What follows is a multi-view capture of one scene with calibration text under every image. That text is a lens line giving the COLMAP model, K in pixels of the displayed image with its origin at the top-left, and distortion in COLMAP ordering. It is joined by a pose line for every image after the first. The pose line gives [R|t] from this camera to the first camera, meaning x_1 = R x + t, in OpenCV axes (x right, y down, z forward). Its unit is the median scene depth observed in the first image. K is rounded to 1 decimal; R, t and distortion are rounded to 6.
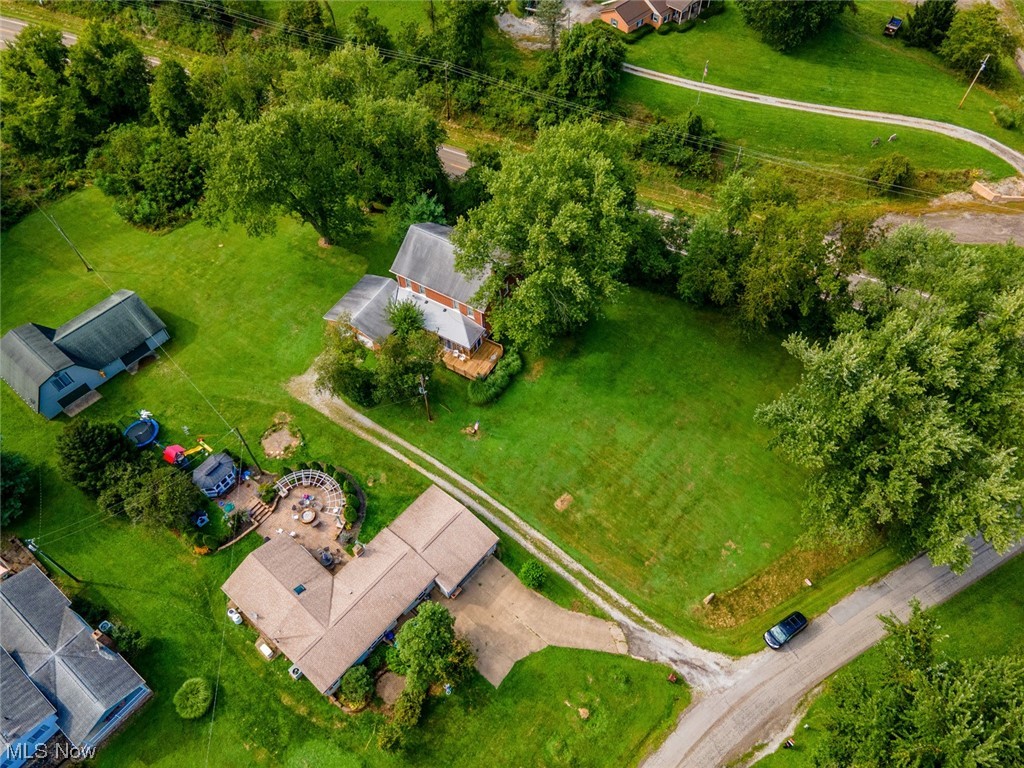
lens RADIAL K [[739.0, 0, 511.1], [0, 739.0, 378.2], [0, 0, 1]] dist [0.029008, 0.027537]
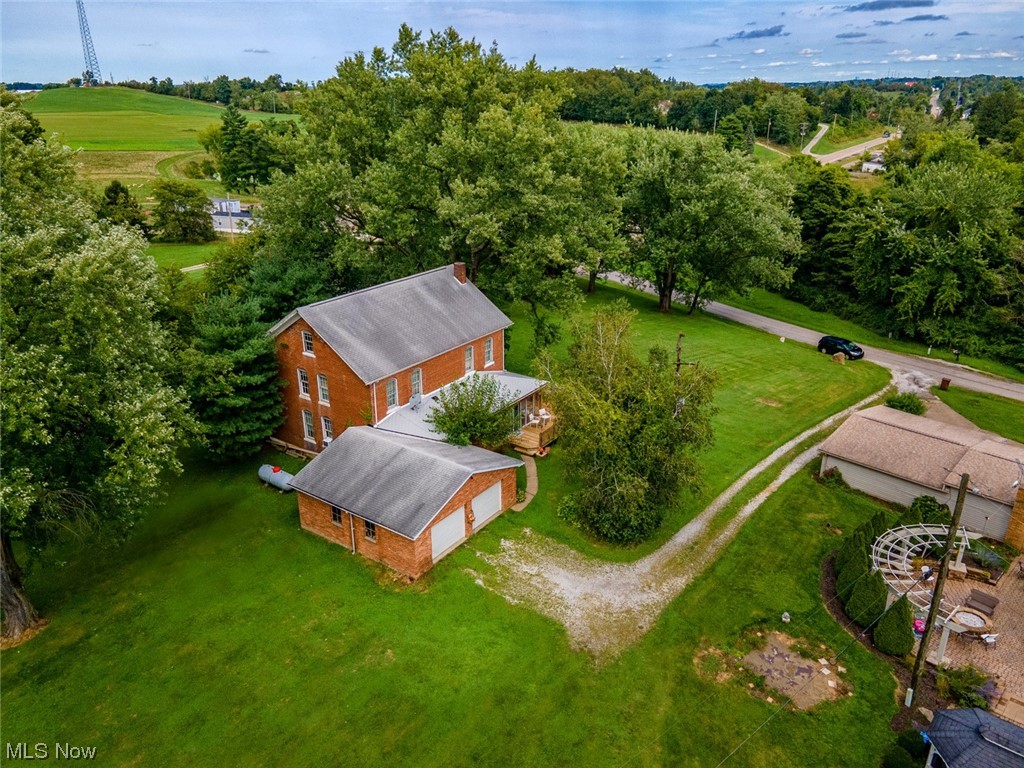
lens RADIAL K [[739.0, 0, 511.1], [0, 739.0, 378.2], [0, 0, 1]] dist [0.029008, 0.027537]
pose [[0.084445, -0.352335, 0.932056, -0.590442], [0.807545, 0.572175, 0.143129, -0.147951], [-0.583729, 0.740591, 0.332844, 0.836033]]
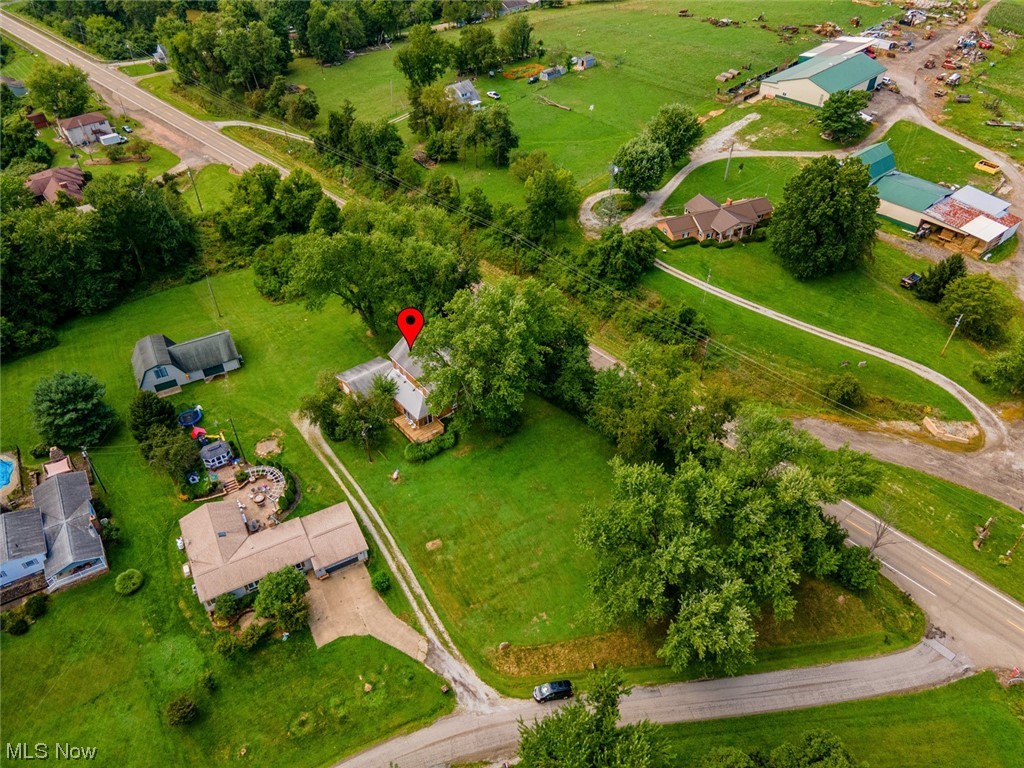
lens RADIAL K [[739.0, 0, 511.1], [0, 739.0, 378.2], [0, 0, 1]] dist [0.029008, 0.027537]
pose [[0.935853, 0.230291, -0.266732, 0.447388], [-0.285346, 0.939378, -0.190122, 0.096241], [0.206779, 0.254037, 0.944832, -0.250334]]
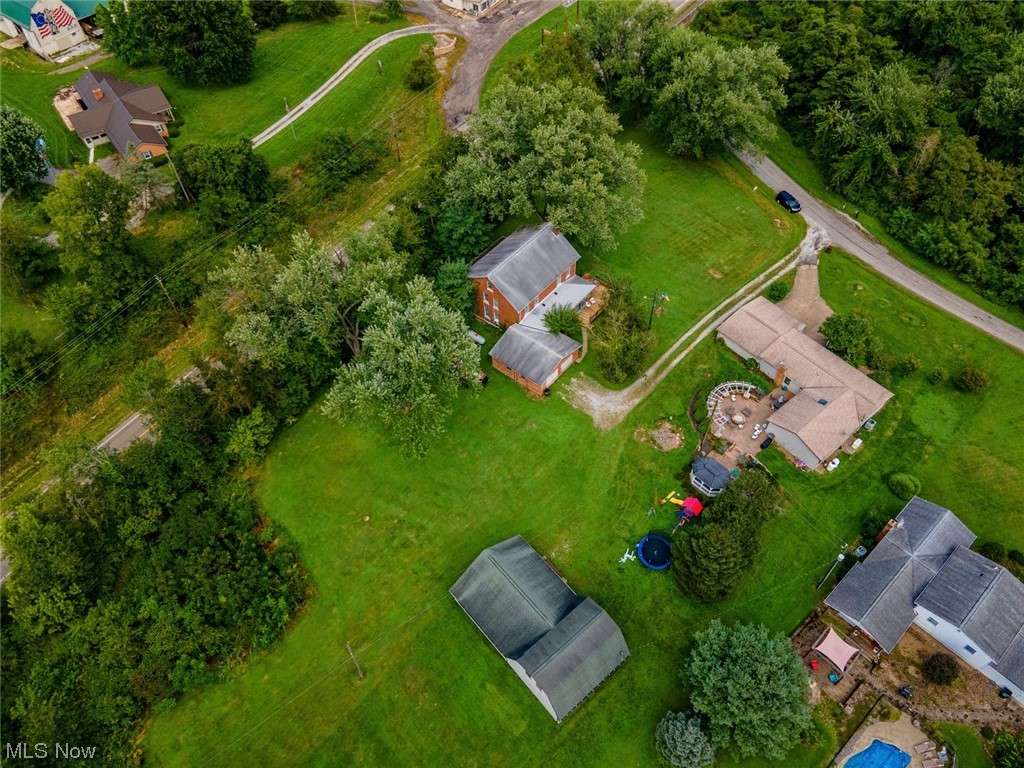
lens RADIAL K [[739.0, 0, 511.1], [0, 739.0, 378.2], [0, 0, 1]] dist [0.029008, 0.027537]
pose [[0.150602, -0.767488, 0.623122, -0.925745], [0.803502, 0.462235, 0.375130, -0.523976], [-0.575937, 0.444185, 0.686292, 0.346236]]
